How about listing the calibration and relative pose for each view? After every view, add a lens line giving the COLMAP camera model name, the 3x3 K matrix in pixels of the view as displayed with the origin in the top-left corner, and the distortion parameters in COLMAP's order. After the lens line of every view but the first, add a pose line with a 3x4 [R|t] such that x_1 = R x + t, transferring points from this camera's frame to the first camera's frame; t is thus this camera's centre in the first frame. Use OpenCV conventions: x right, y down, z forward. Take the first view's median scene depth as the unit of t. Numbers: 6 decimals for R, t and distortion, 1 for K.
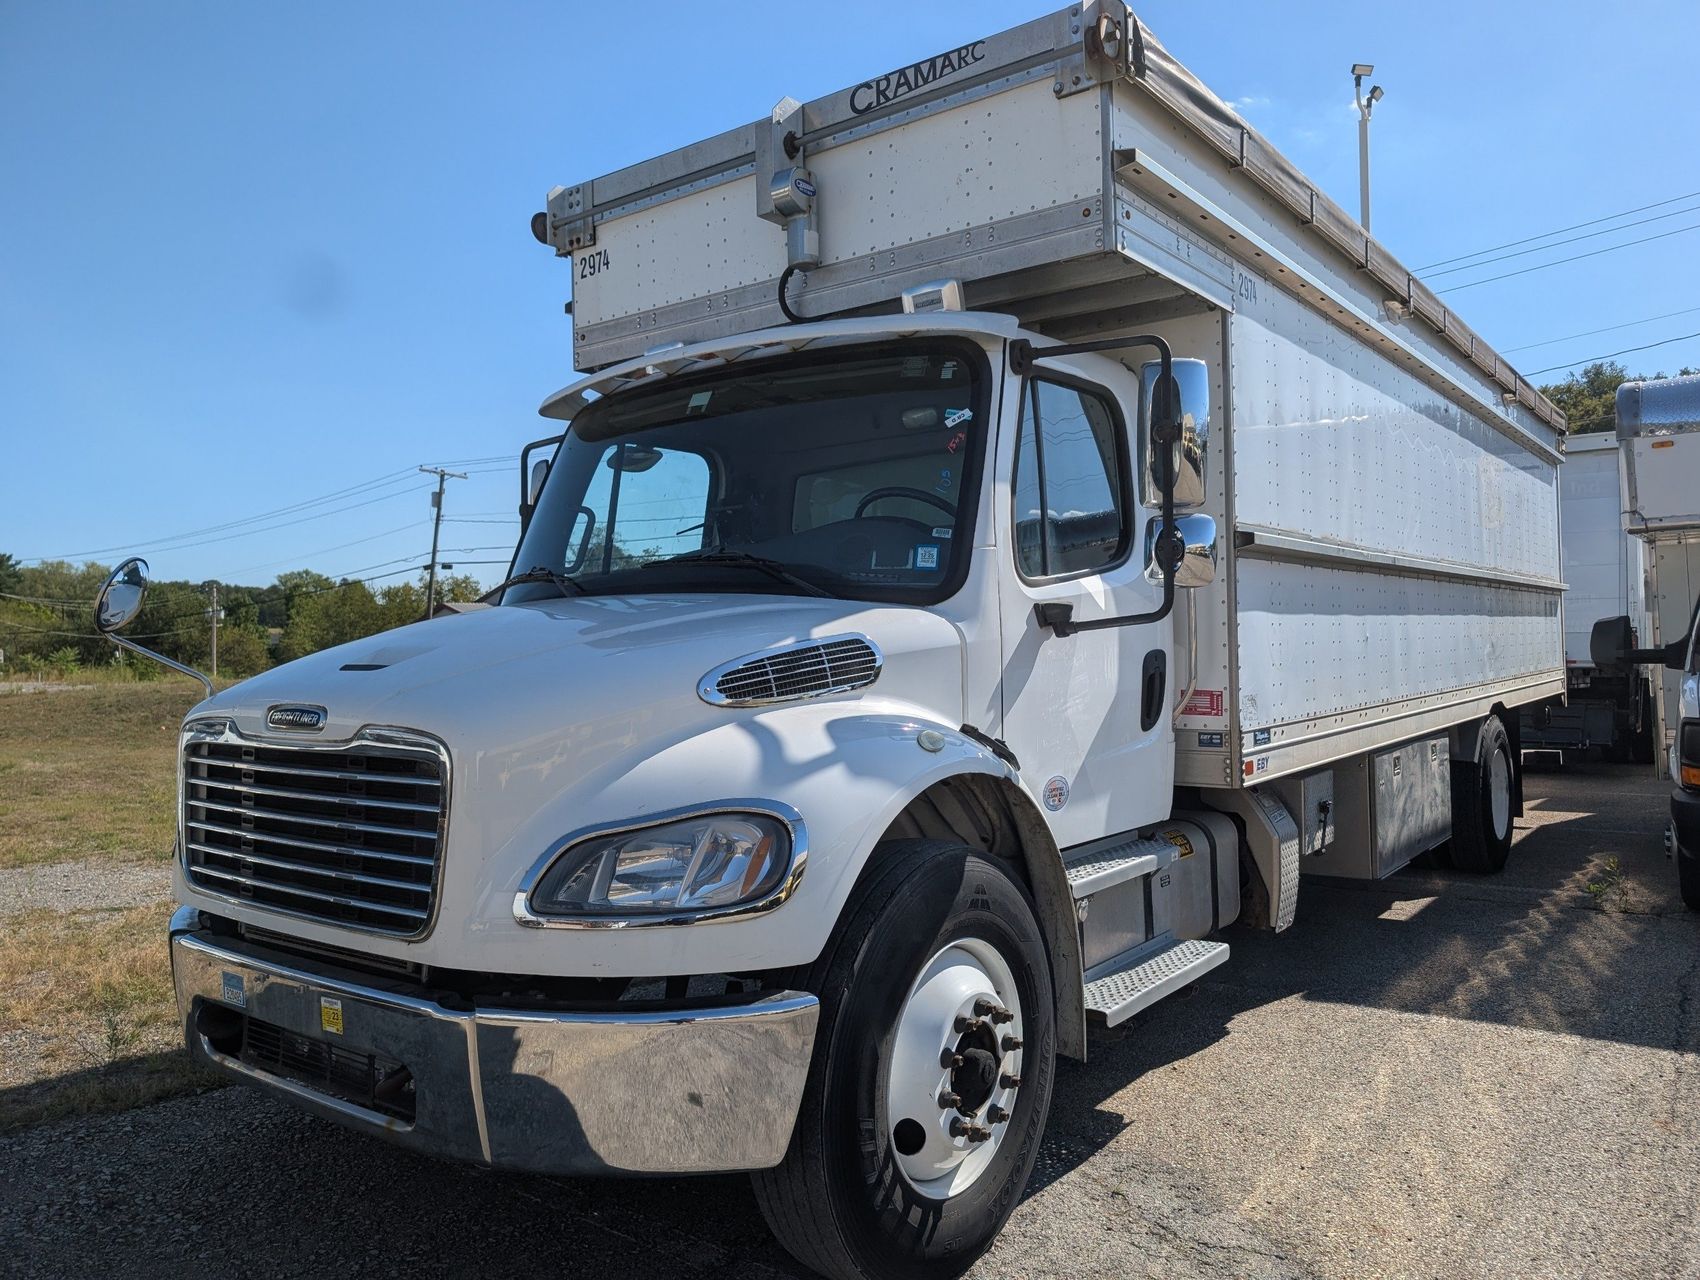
lens RADIAL K [[1239.3, 0, 872.7], [0, 1239.3, 630.7], [0, 0, 1]] dist [0.004663, 0.000002]
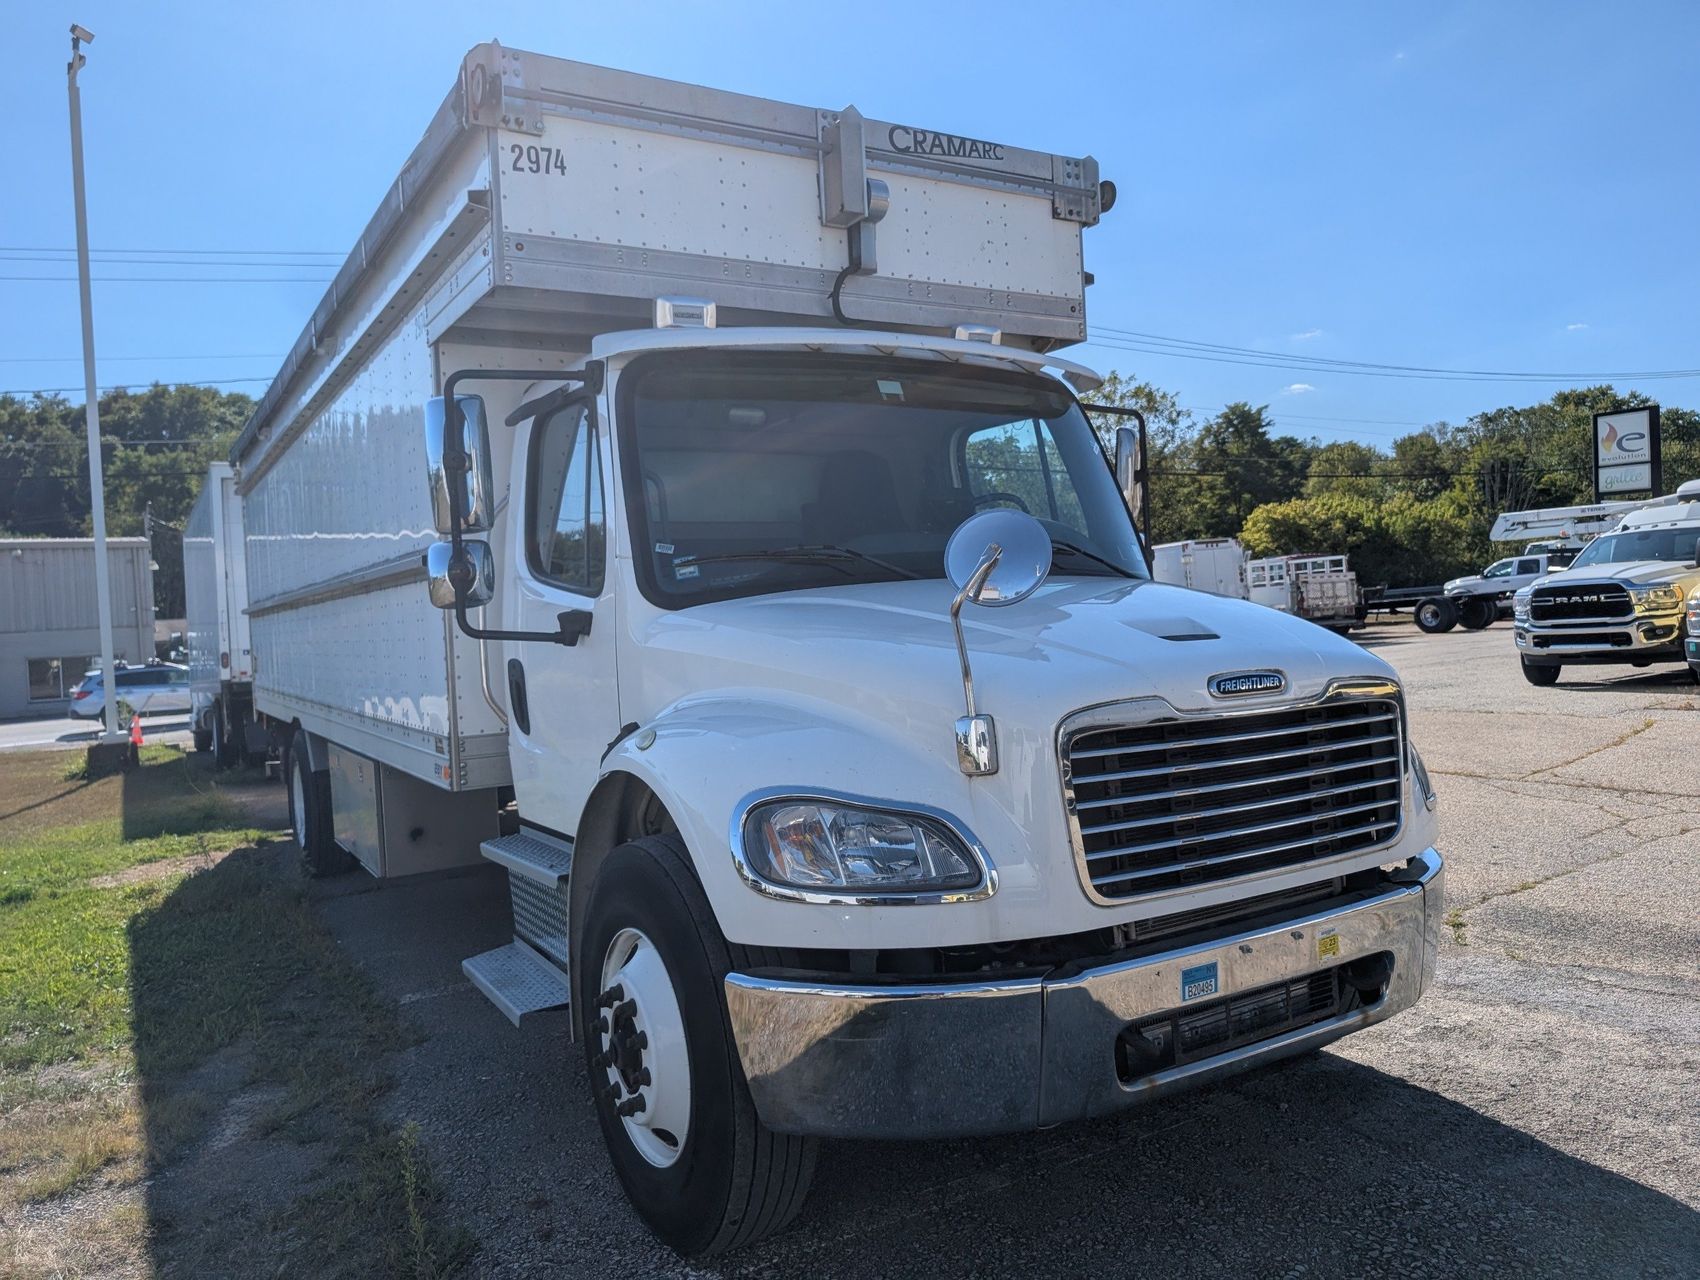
lens RADIAL K [[1241.6, 0, 847.8], [0, 1241.6, 620.2], [0, 0, 1]] dist [0.024814, -0.039601]
pose [[0.376885, -0.005204, 0.926245, -1.093616], [0.030235, 0.999520, -0.006687, 0.010748], [-0.925766, 0.030526, 0.376862, 0.650185]]
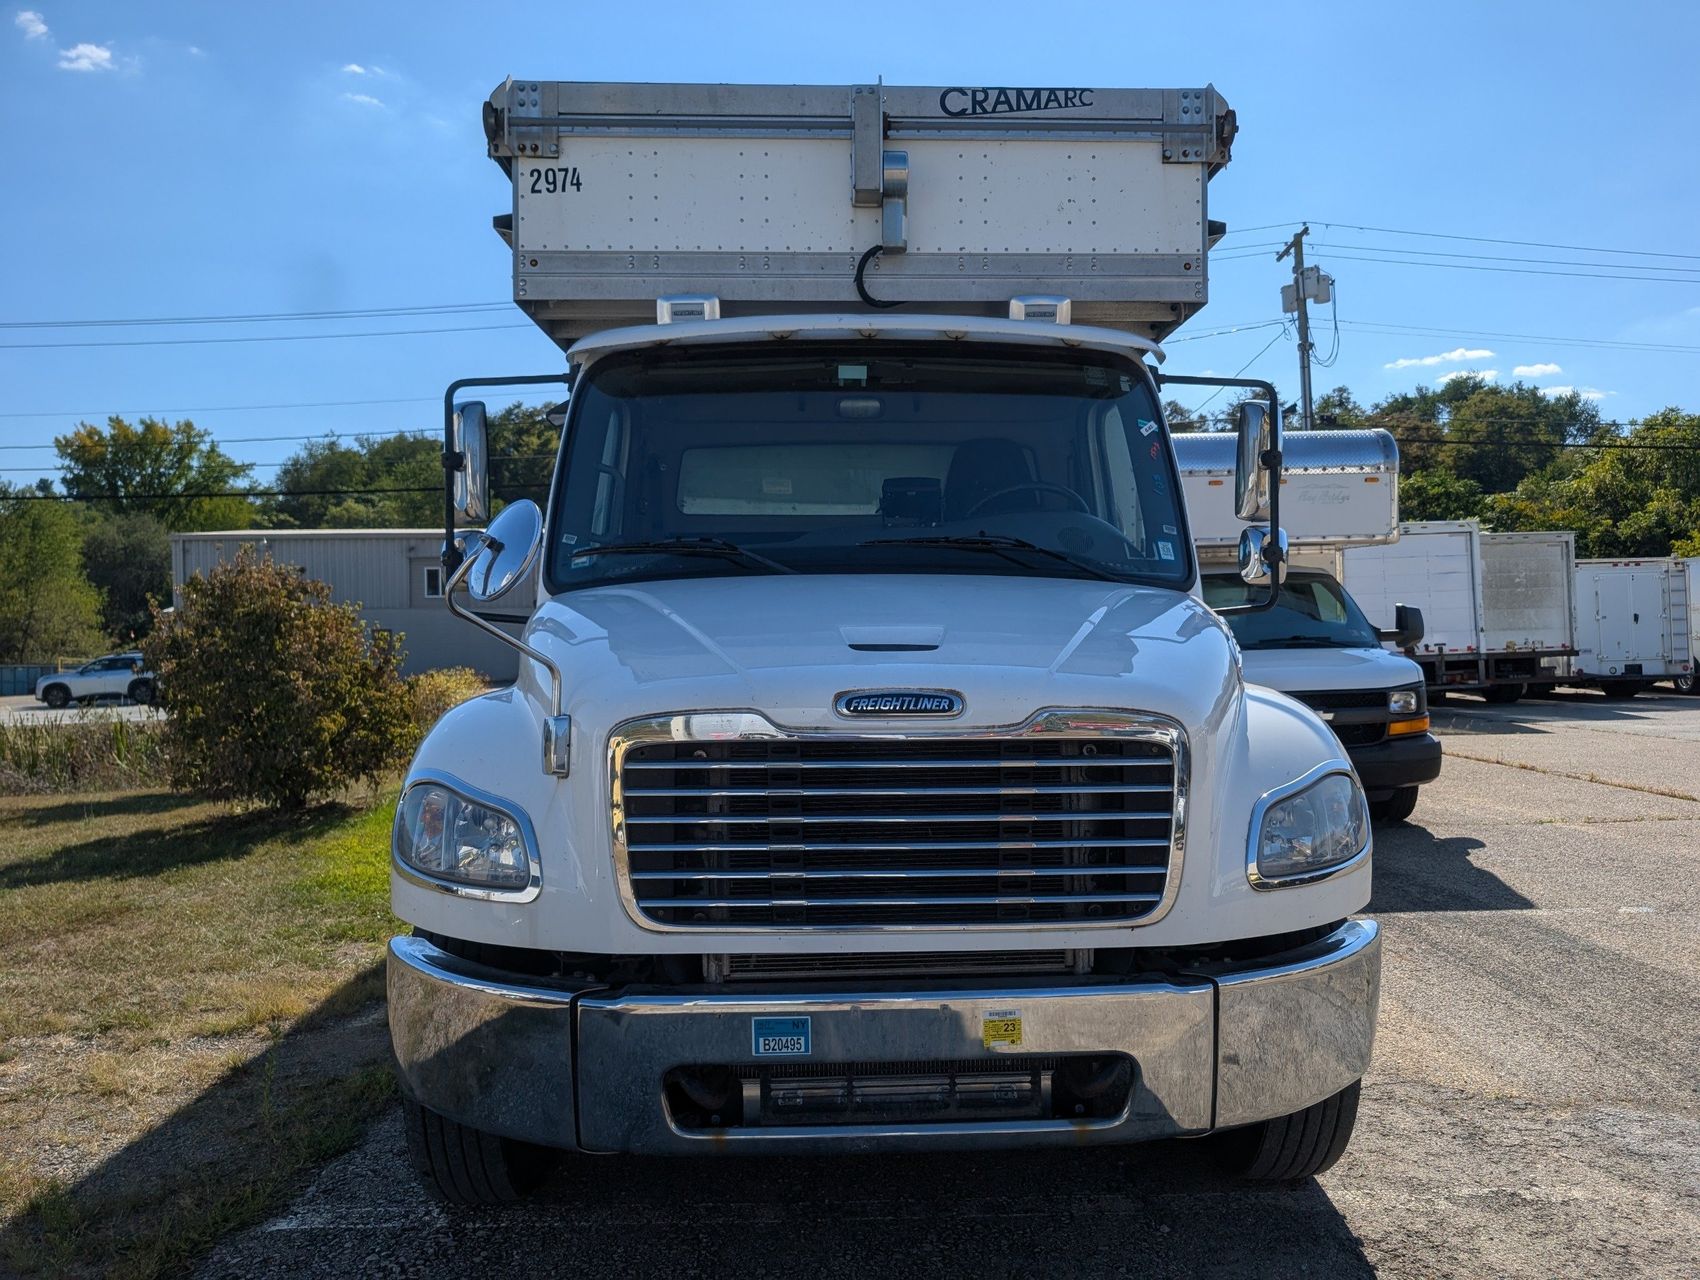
lens RADIAL K [[1239.3, 0, 872.7], [0, 1239.3, 630.7], [0, 0, 1]] dist [0.004663, 0.000002]
pose [[0.775026, 0.009210, 0.631862, -0.731164], [-0.014443, 0.999891, 0.003141, 0.011552], [-0.631764, -0.011560, 0.775074, 0.239364]]
